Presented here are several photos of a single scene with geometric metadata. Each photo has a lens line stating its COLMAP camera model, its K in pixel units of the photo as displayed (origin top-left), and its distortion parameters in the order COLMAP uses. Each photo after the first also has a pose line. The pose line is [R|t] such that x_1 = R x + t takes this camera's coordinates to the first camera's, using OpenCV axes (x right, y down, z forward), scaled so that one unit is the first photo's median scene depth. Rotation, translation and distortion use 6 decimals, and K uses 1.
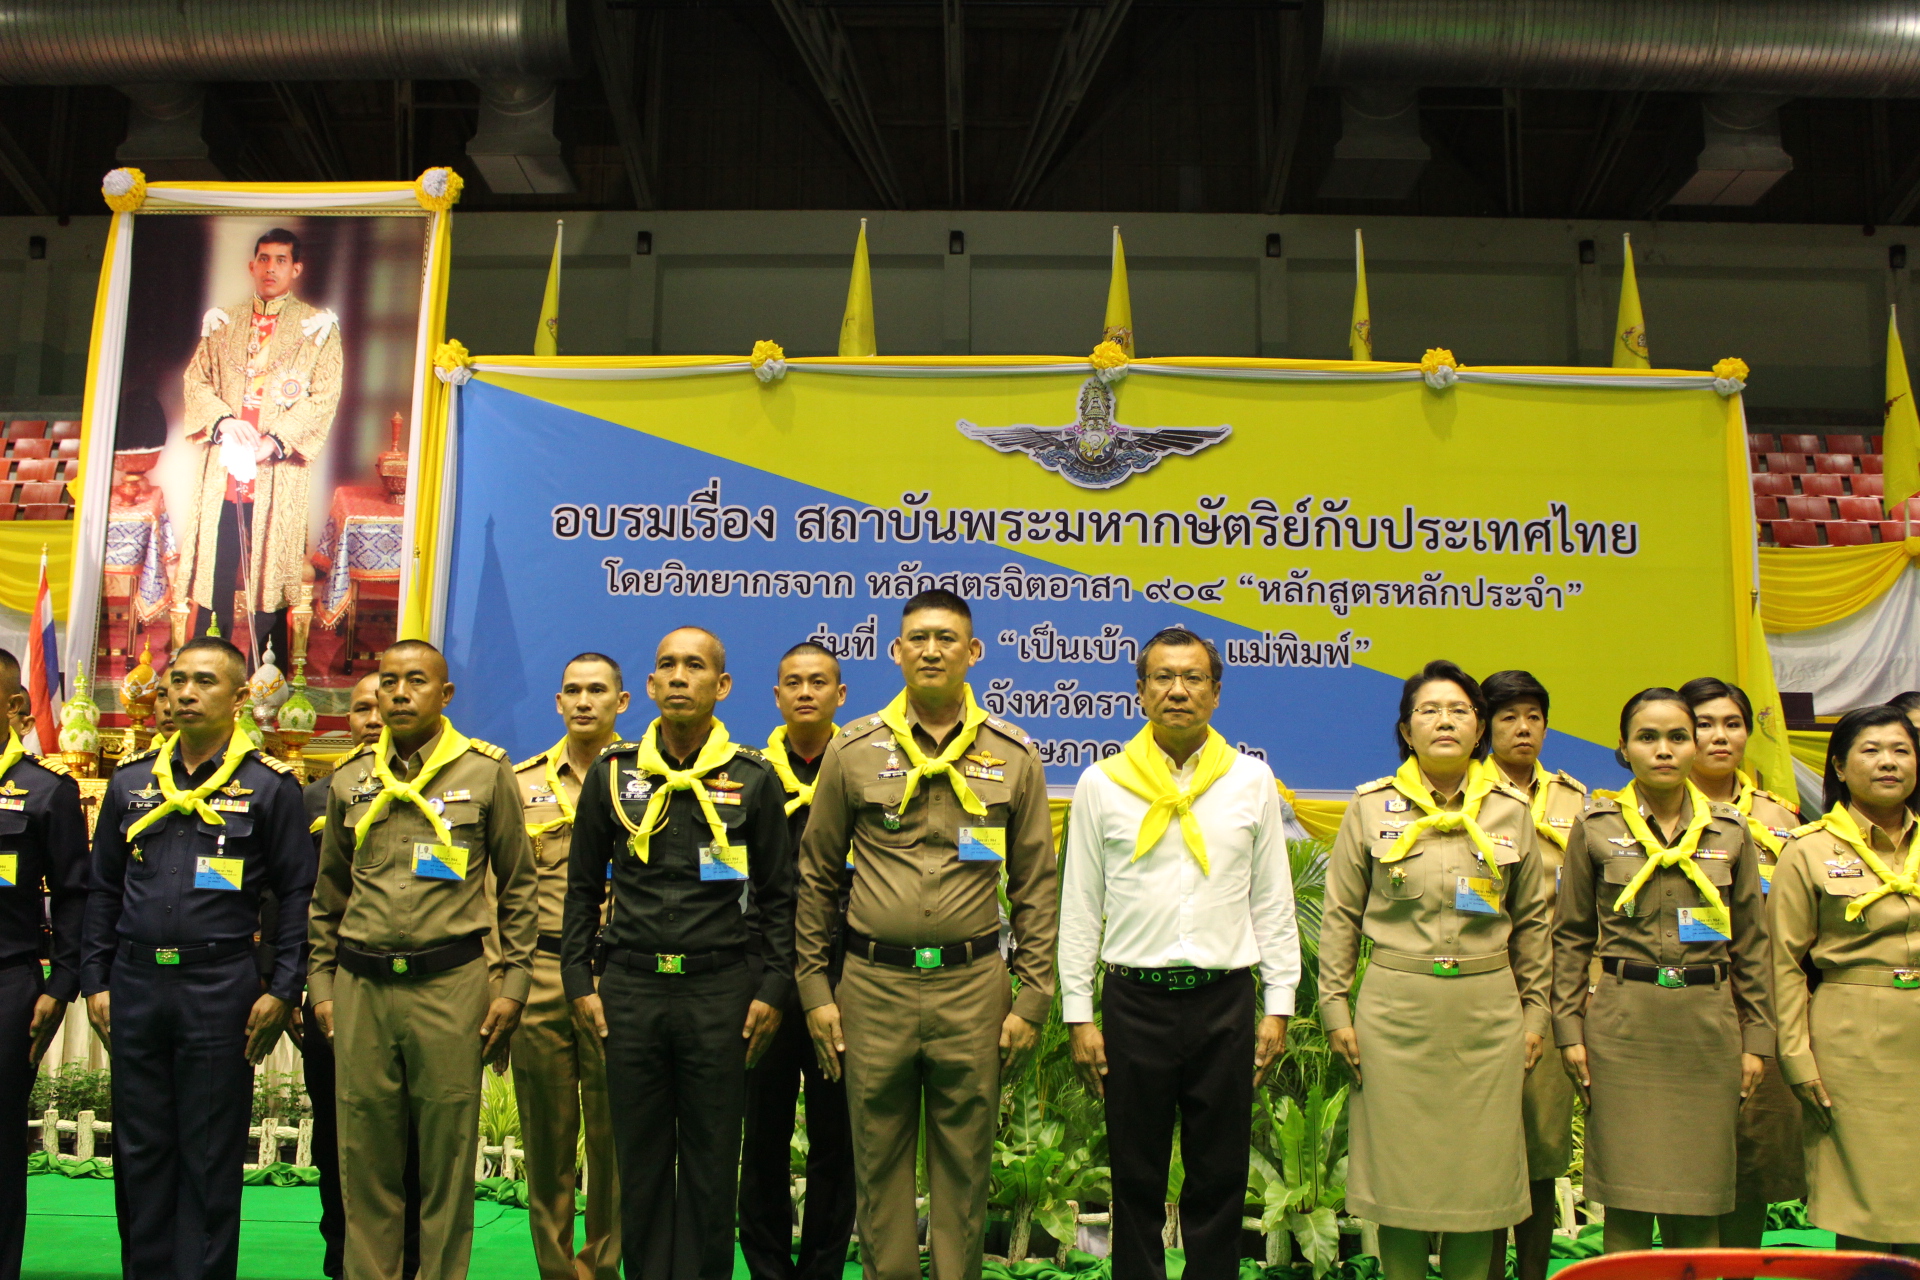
lens RADIAL K [[1880.1, 0, 958.8], [0, 1880.1, 636.3], [0, 0, 1]] dist [-0.091629, 0.000000]
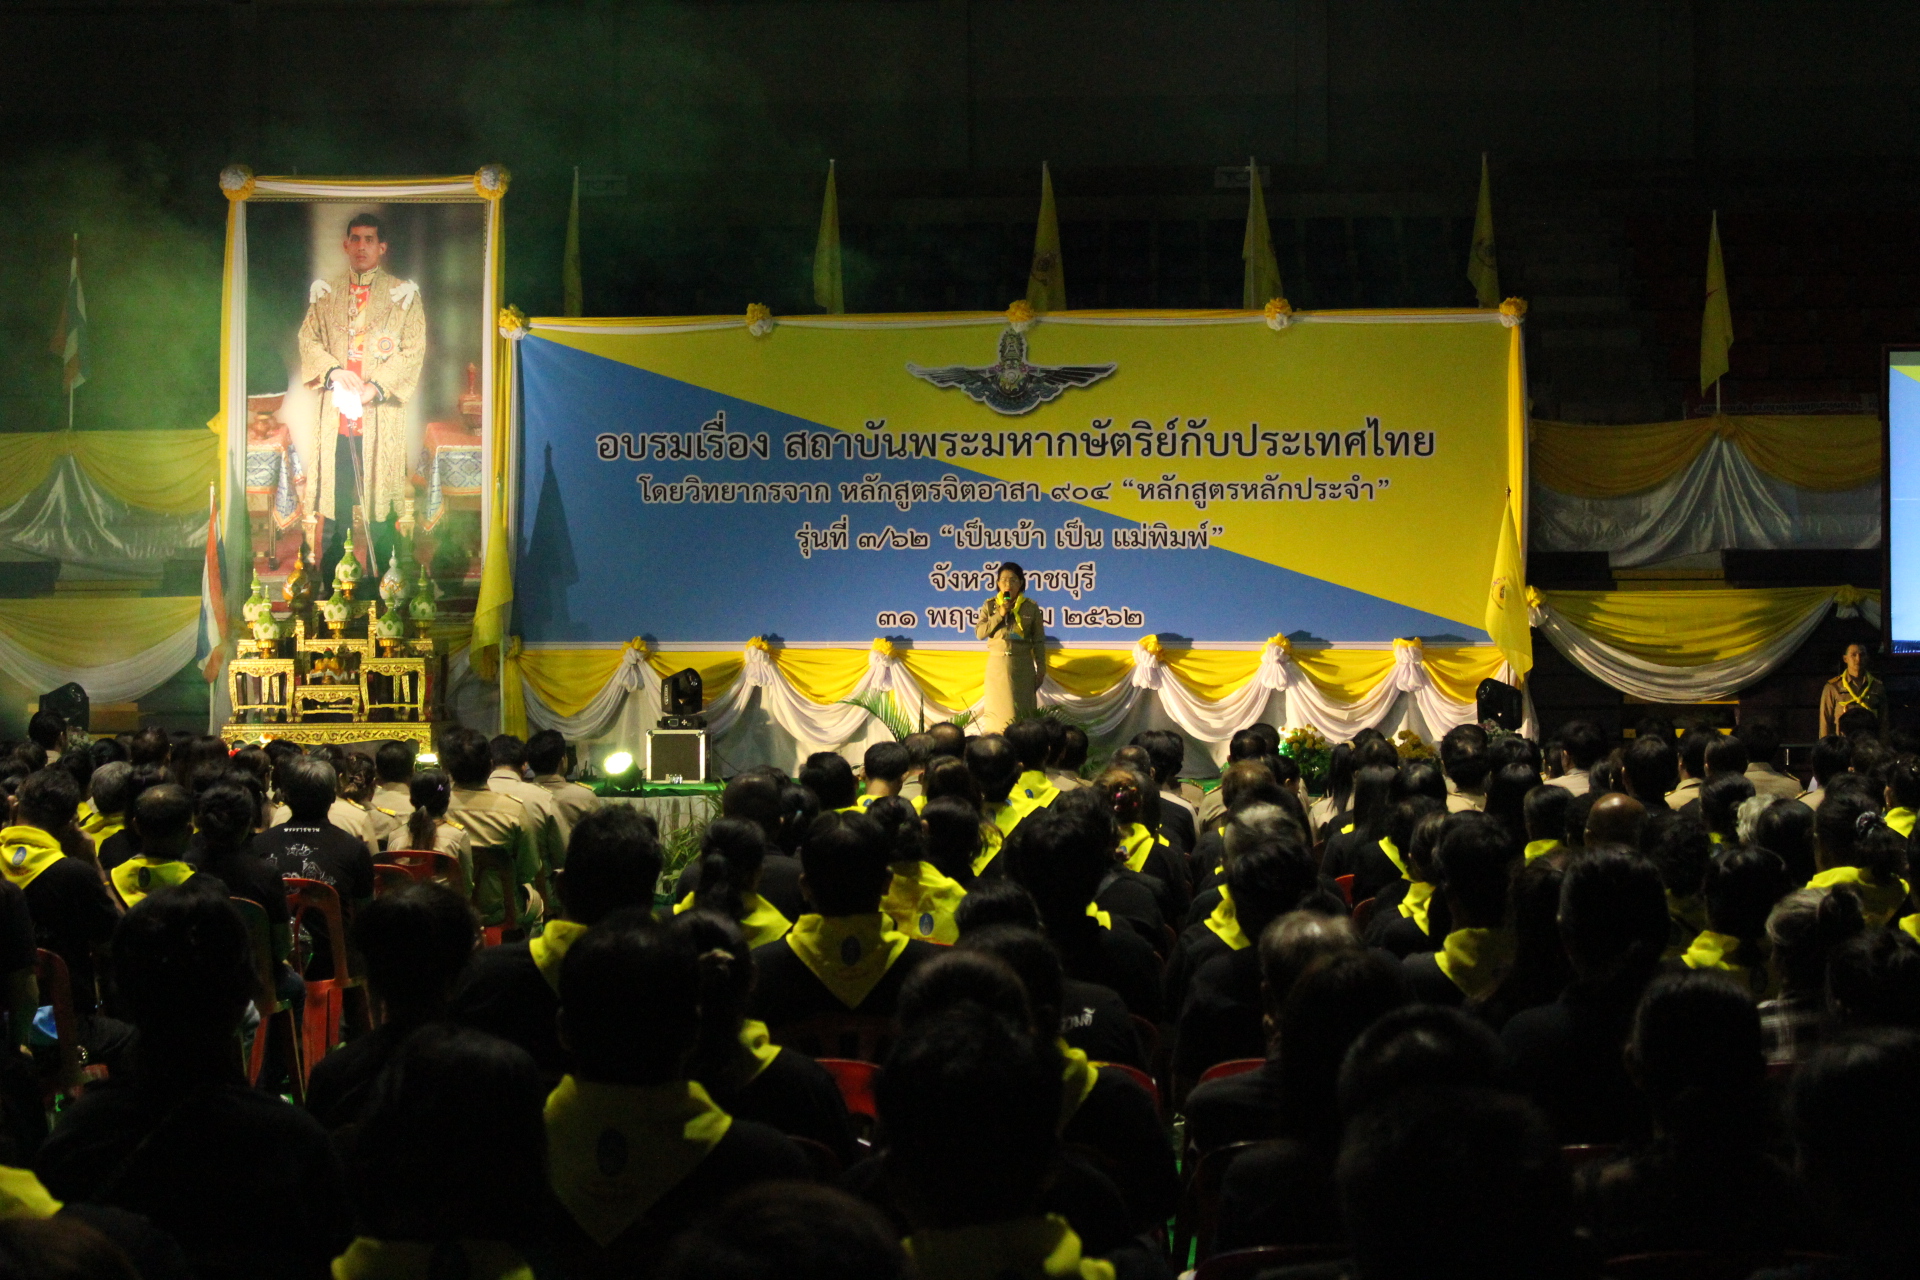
lens RADIAL K [[3758.9, 0, 960.7], [0, 3758.9, 641.1], [0, 0, 1]] dist [0.040565, 0.000000]
pose [[0.999019, -0.019507, -0.039765, 0.137413], [0.024411, 0.991622, 0.126845, -0.254205], [0.036957, -0.127691, 0.991125, -1.607333]]
